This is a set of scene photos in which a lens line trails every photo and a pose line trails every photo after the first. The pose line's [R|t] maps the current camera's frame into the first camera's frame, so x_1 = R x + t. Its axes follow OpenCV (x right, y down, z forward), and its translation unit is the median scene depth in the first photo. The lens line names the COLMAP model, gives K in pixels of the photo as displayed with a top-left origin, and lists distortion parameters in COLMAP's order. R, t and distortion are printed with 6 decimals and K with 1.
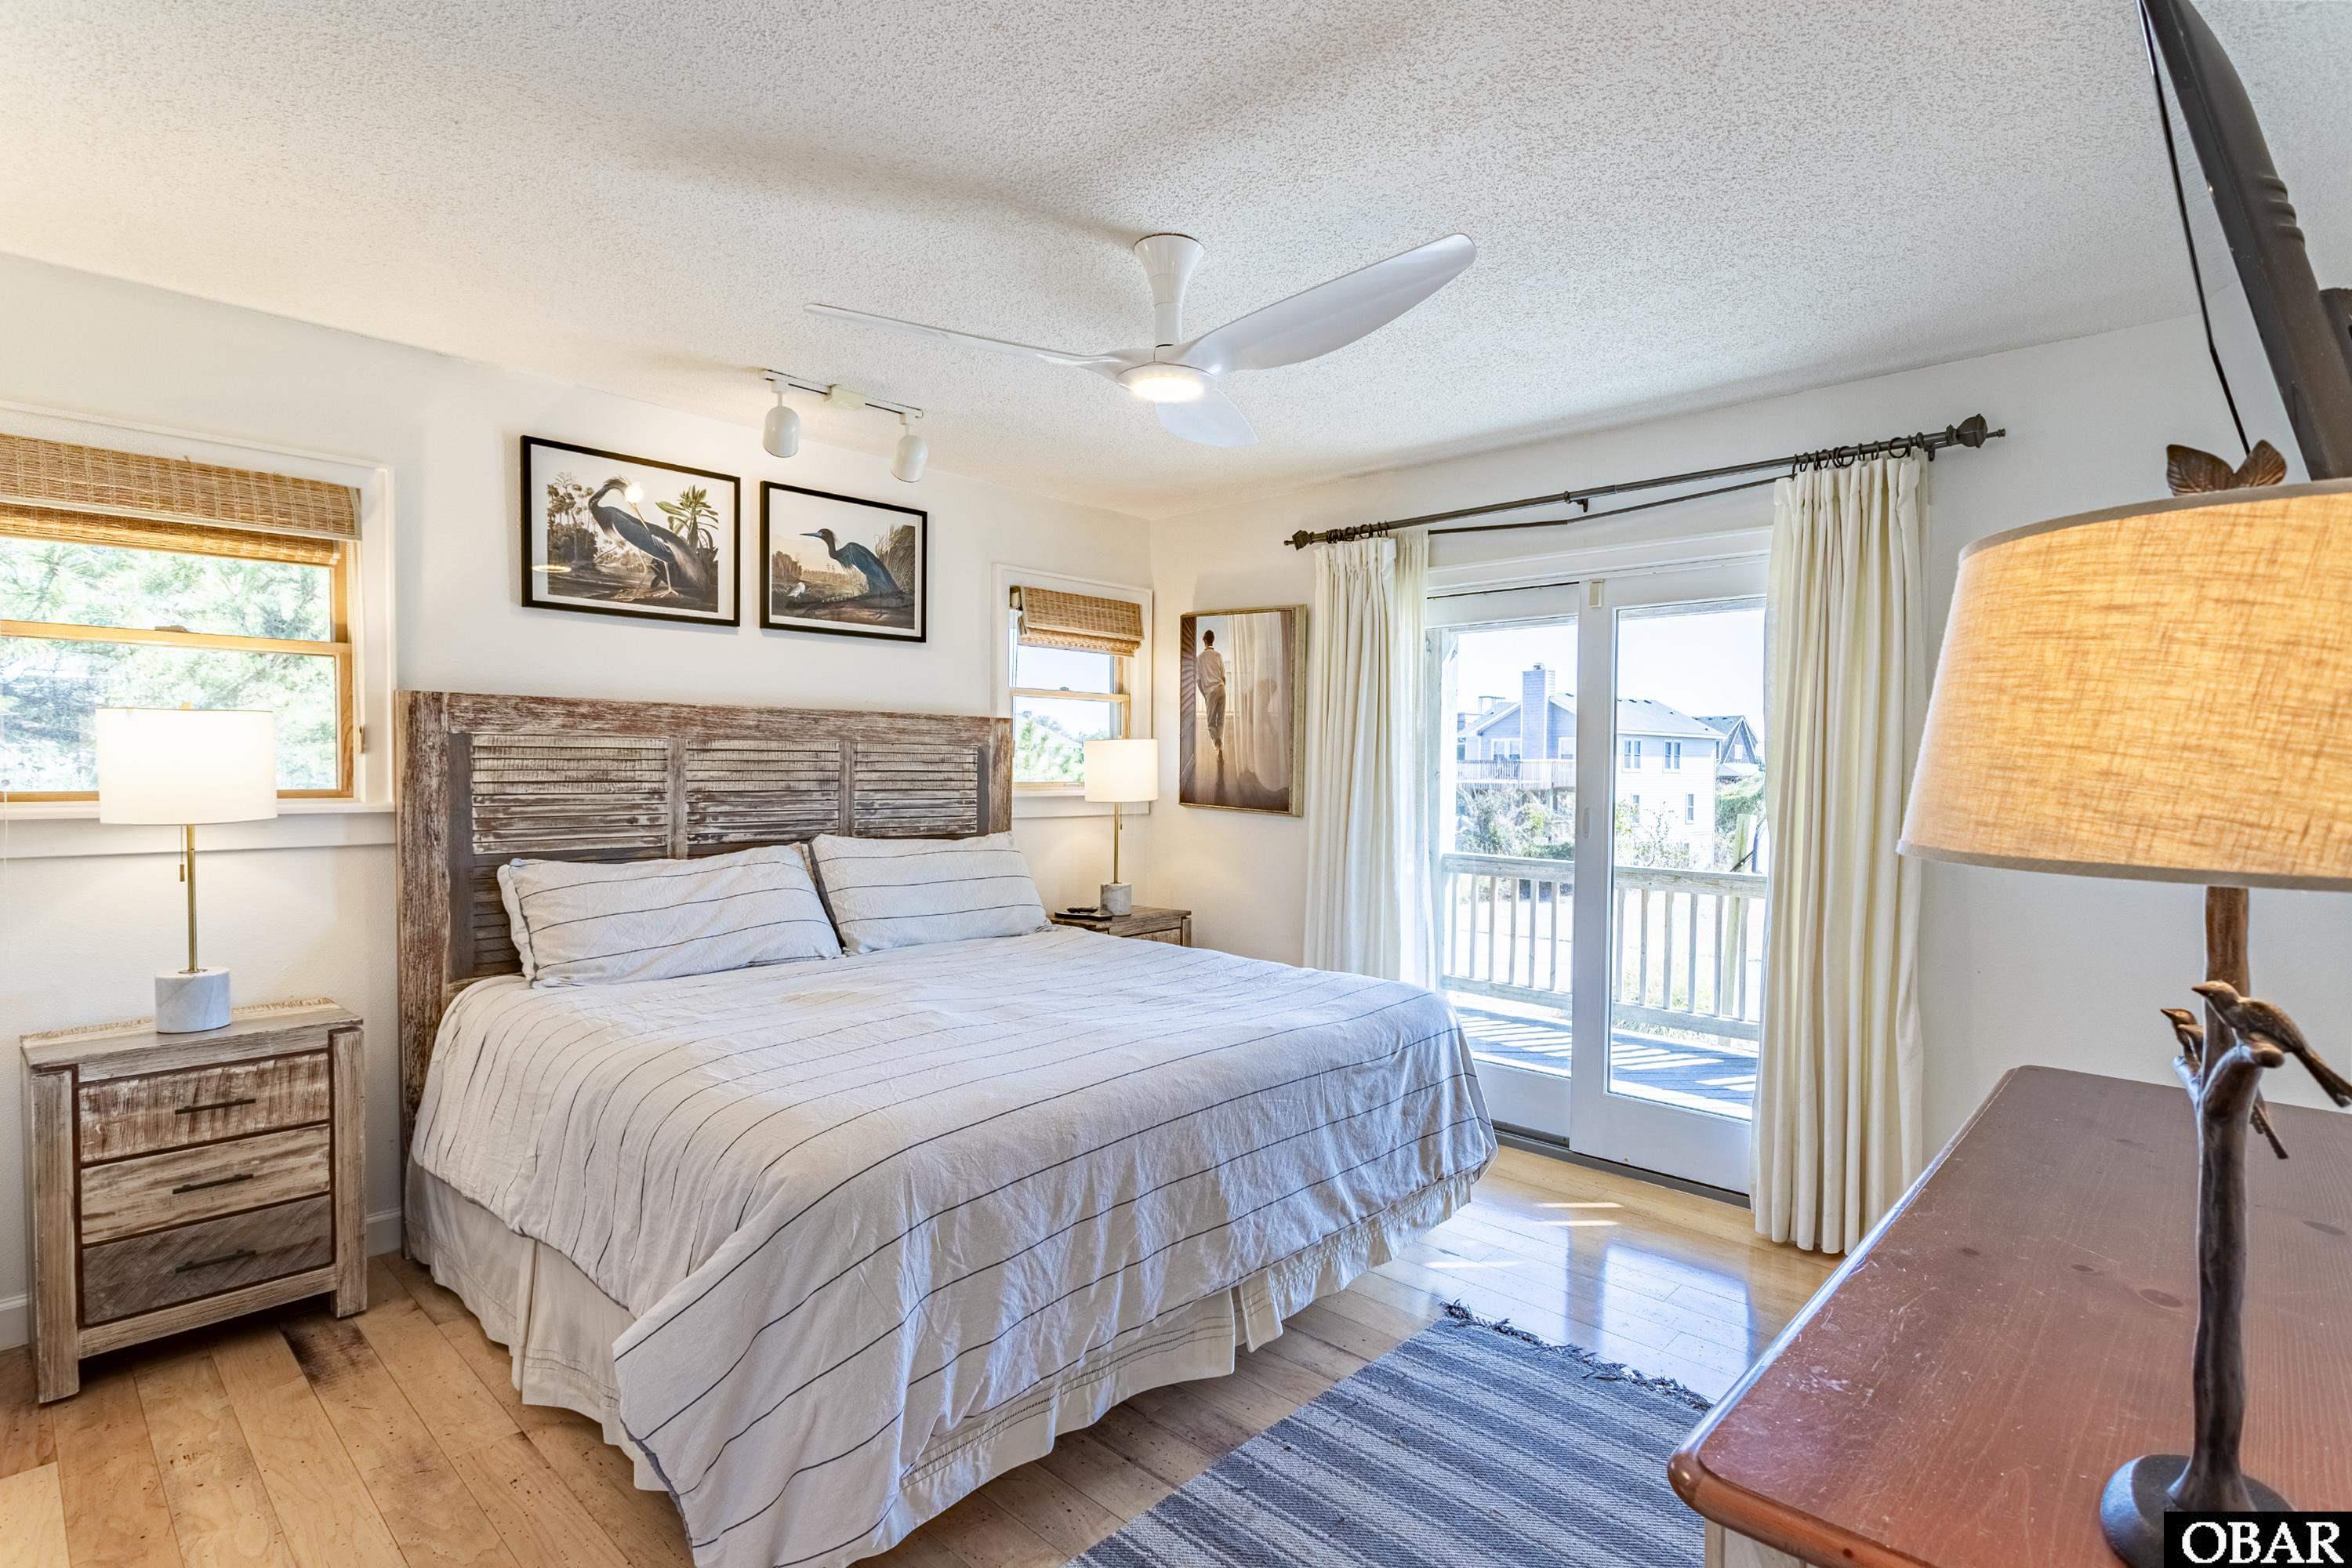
lens RADIAL K [[1137.6, 0, 1182.6], [0, 1137.6, 771.1], [0, 0, 1]] dist [0.000589, 0.000200]
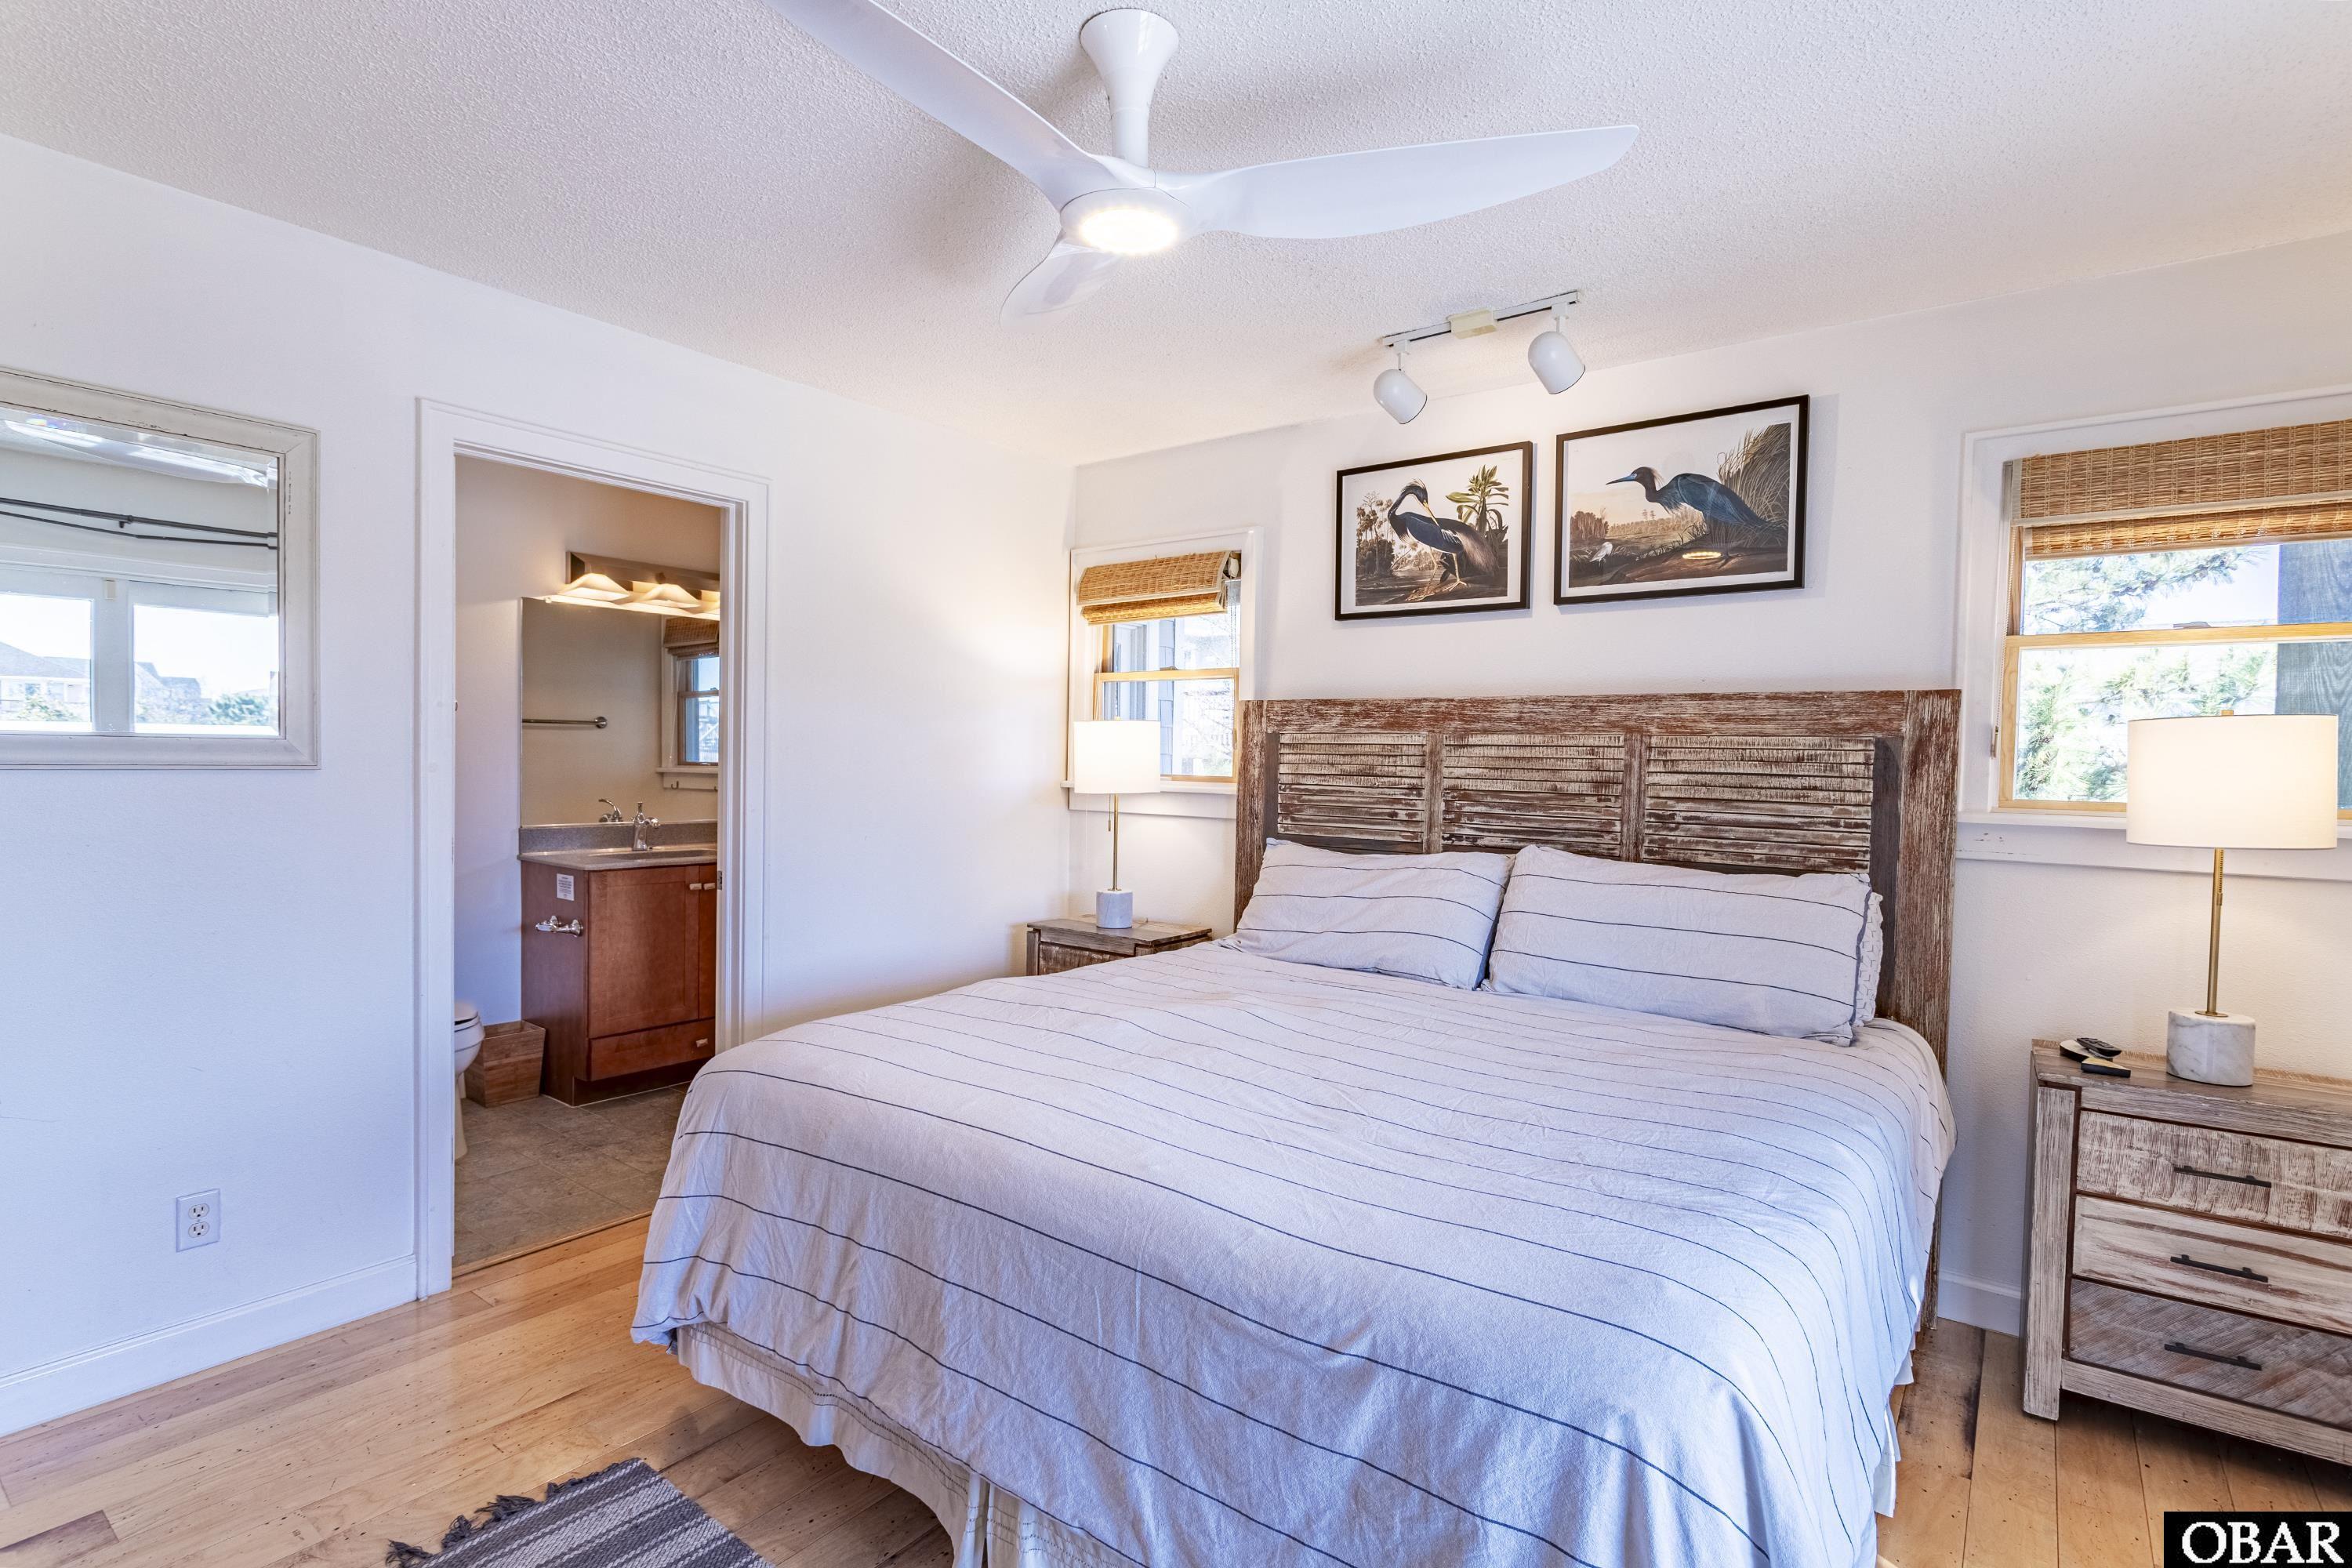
lens RADIAL K [[1137.6, 0, 1182.6], [0, 1137.6, 771.1], [0, 0, 1]] dist [0.000589, 0.000200]
pose [[0.108368, 0.007152, -0.994085, 0.491144], [-0.024534, 0.999689, 0.004518, 0.003961], [0.993808, 0.023900, 0.108510, 0.665084]]
